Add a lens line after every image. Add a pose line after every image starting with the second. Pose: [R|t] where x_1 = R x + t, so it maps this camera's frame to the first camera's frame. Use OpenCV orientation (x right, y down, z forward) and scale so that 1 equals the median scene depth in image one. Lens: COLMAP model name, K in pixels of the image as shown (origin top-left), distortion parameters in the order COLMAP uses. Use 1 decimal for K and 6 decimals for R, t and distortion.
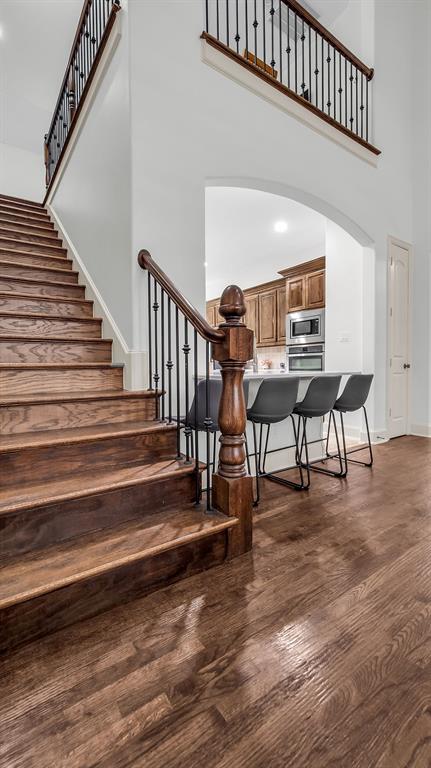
lens RADIAL K [[329.0, 0, 207.3], [0, 329.0, 377.4], [0, 0, 1]] dist [0.003922, -0.000385]
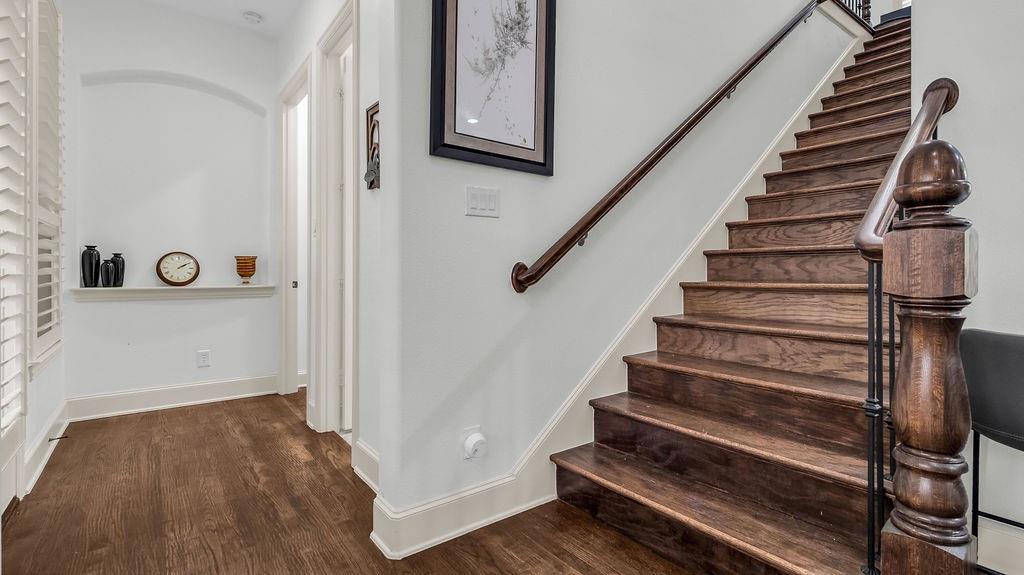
lens RADIAL K [[462.7, 0, 507.3], [0, 462.7, 276.6], [0, 0, 1]] dist [0.009488, -0.000945]
pose [[0.061554, 0.017435, -0.997951, 0.654037], [-0.029939, 0.999430, 0.015615, -0.065203], [0.997655, 0.028917, 0.062041, 0.302271]]
